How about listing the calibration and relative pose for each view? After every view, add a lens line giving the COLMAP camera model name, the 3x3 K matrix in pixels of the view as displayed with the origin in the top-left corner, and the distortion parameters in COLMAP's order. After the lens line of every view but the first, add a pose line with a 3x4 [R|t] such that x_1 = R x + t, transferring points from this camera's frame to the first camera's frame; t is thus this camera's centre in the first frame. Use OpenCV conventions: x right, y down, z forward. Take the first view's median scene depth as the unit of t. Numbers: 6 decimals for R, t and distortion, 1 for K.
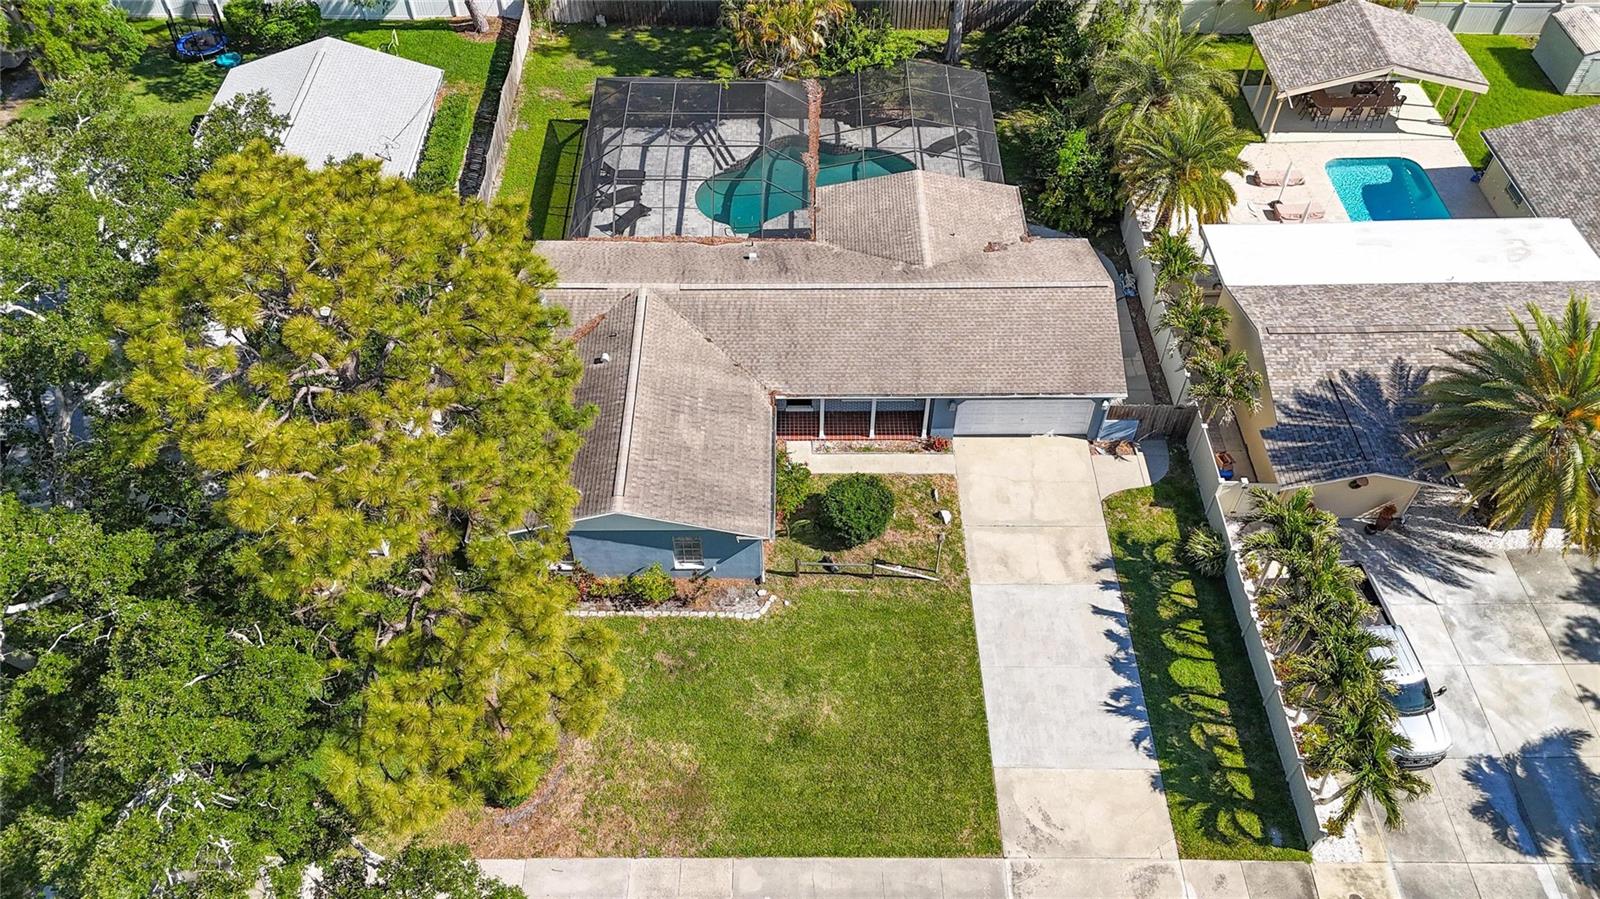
lens RADIAL K [[1184.3, 0, 803.8], [0, 1184.3, 454.0], [0, 0, 1]] dist [0.085702, -0.092069]
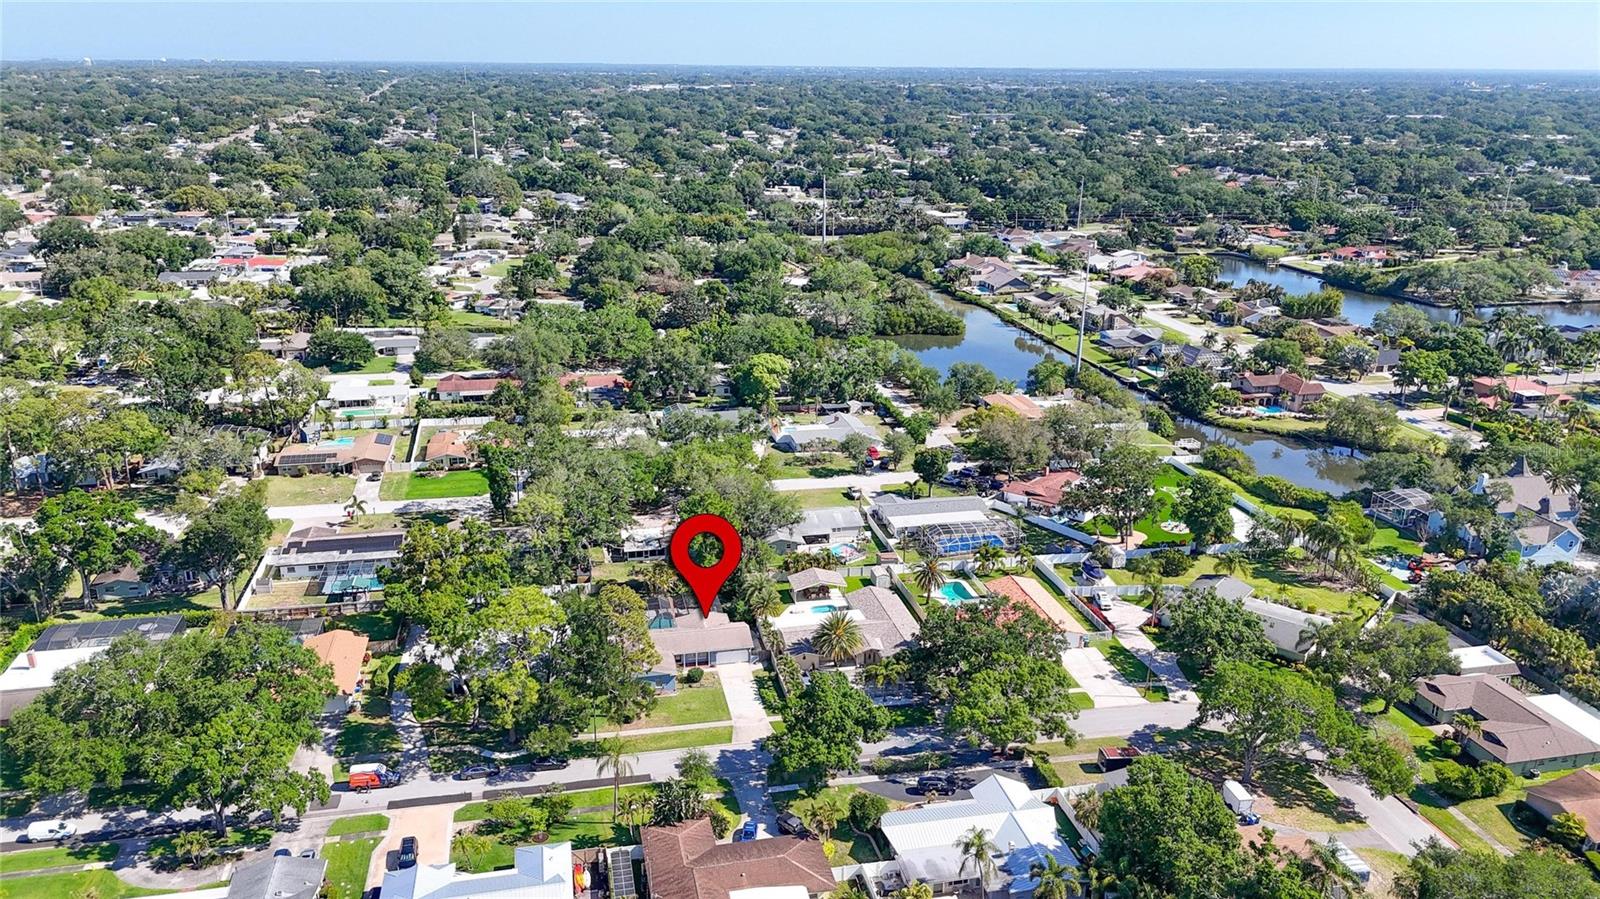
lens RADIAL K [[1184.3, 0, 805.0], [0, 1184.3, 438.0], [0, 0, 1]] dist [0.085702, -0.092069]
pose [[0.978029, -0.054935, 0.201101, -0.385018], [0.151557, 0.849736, -0.504955, 1.545164], [-0.143143, 0.524338, 0.839392, -3.127128]]
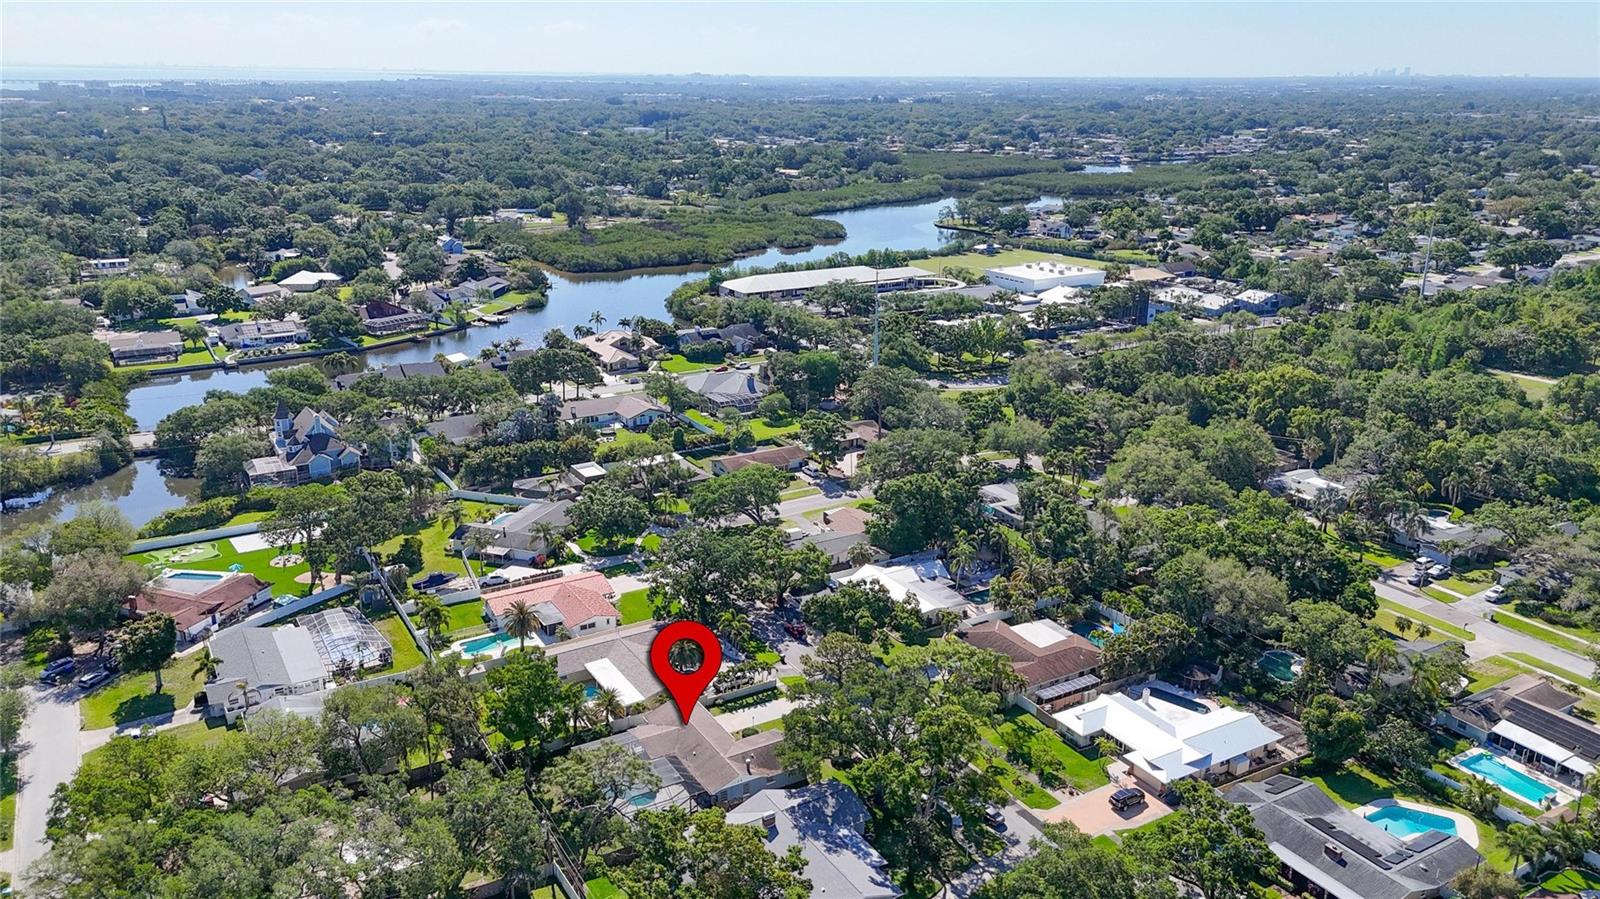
lens RADIAL K [[1184.3, 0, 804.6], [0, 1184.3, 465.6], [0, 0, 1]] dist [0.085702, -0.092069]
pose [[-0.492463, -0.279475, 0.824242, -3.053461], [0.655471, 0.503939, 0.562497, -2.478111], [-0.572571, 0.817275, -0.064984, 0.368169]]
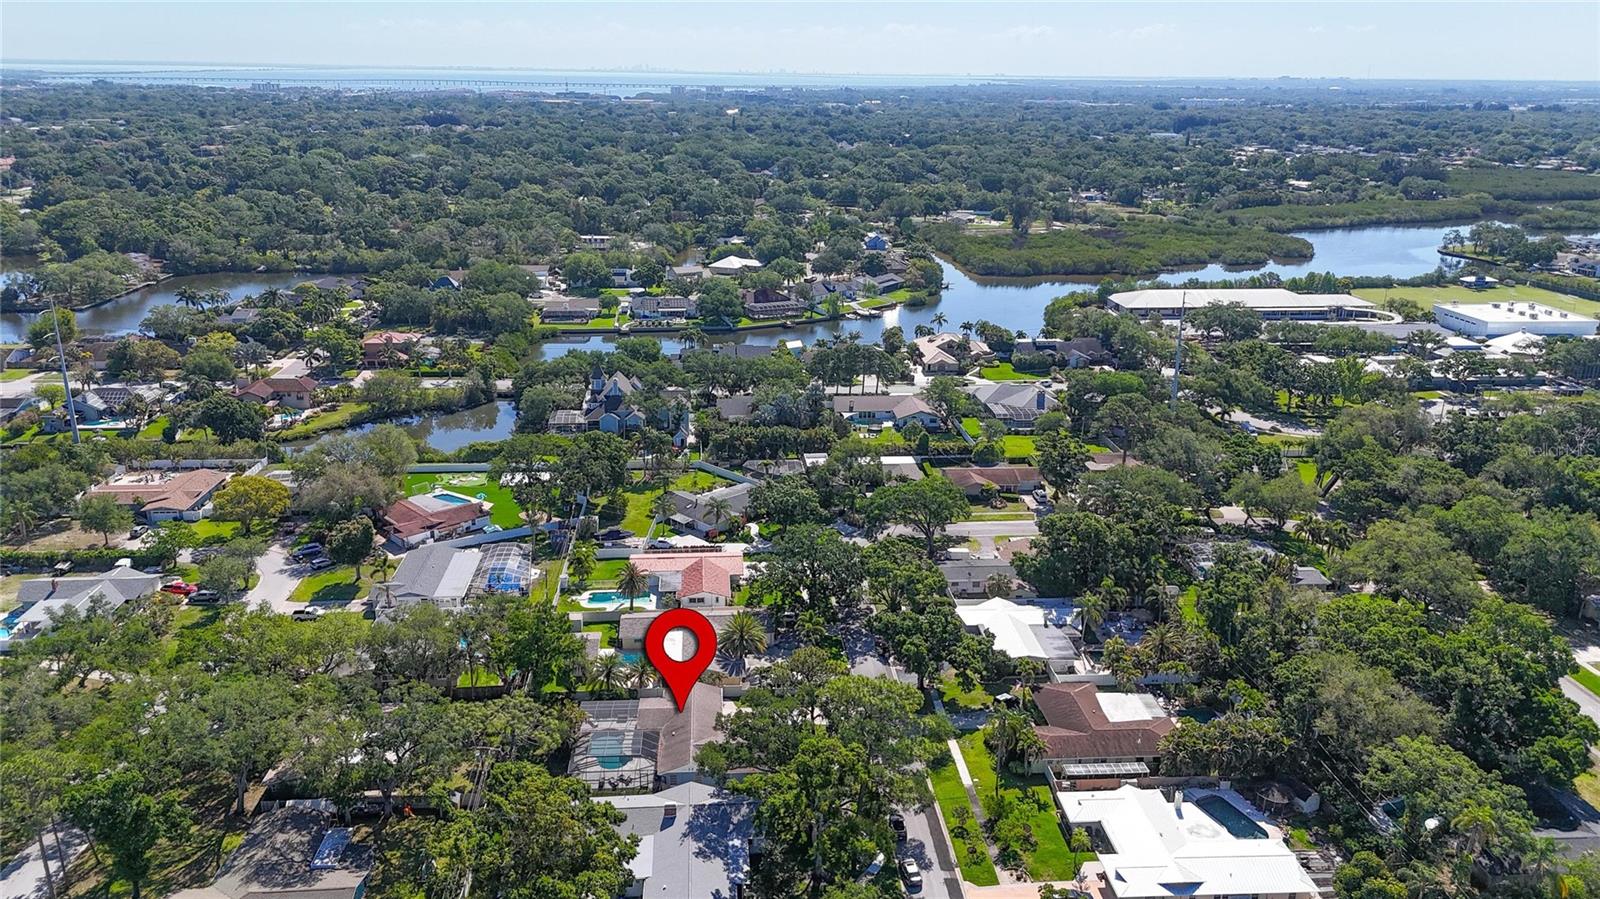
lens RADIAL K [[1184.3, 0, 803.2], [0, 1184.3, 450.4], [0, 0, 1]] dist [0.085702, -0.092069]
pose [[-0.051518, -0.306850, 0.950363, -3.459352], [0.751136, 0.615224, 0.239360, -1.334180], [-0.658134, 0.726183, 0.198791, -0.637084]]
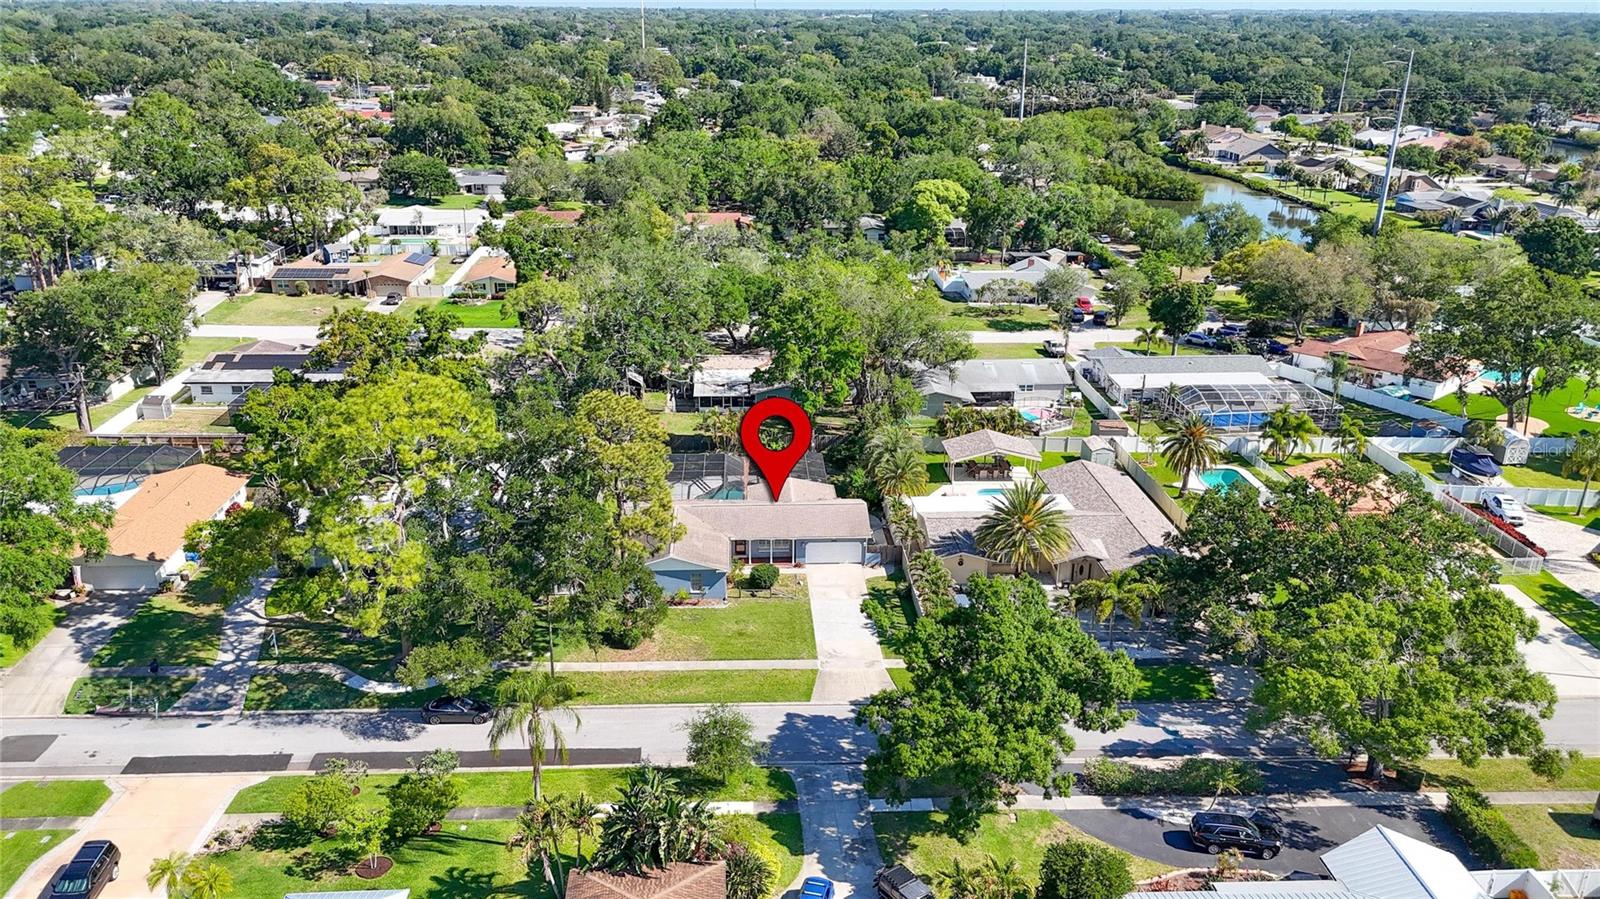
lens RADIAL K [[1184.3, 0, 798.1], [0, 1184.3, 459.2], [0, 0, 1]] dist [0.085702, -0.092069]
pose [[0.998820, -0.011857, 0.047088, 0.001776], [0.032638, 0.881940, -0.470230, 0.971072], [-0.035953, 0.471212, 0.881287, -1.260789]]
